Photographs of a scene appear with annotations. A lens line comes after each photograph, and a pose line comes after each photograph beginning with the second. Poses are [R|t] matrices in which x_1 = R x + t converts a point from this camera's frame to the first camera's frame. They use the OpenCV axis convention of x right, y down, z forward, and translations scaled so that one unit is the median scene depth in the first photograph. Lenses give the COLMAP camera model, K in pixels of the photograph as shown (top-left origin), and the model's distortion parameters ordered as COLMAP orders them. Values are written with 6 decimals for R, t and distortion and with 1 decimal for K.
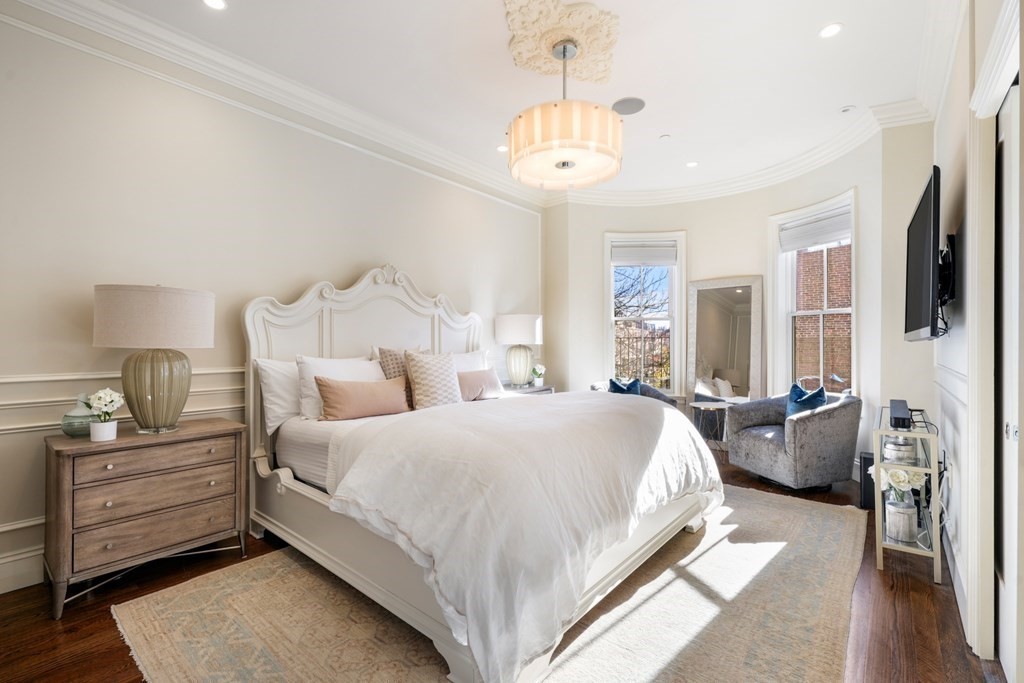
lens RADIAL K [[463.1, 0, 509.8], [0, 463.1, 344.9], [0, 0, 1]] dist [-0.005109, -0.000458]
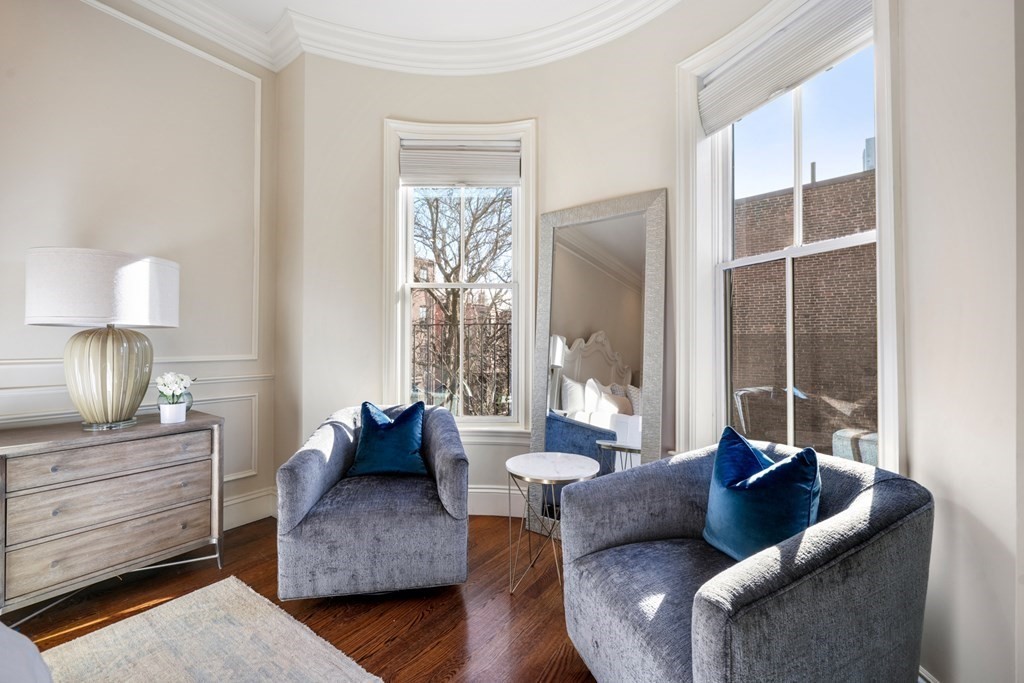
lens RADIAL K [[437.9, 0, 513.9], [0, 437.9, 339.5], [0, 0, 1]] dist [-0.002700, 0.000470]
pose [[0.996036, 0.005420, 0.088789, 0.358750], [-0.004511, 0.999935, -0.010438, 0.013530], [-0.088839, 0.009996, 0.995996, 0.577442]]
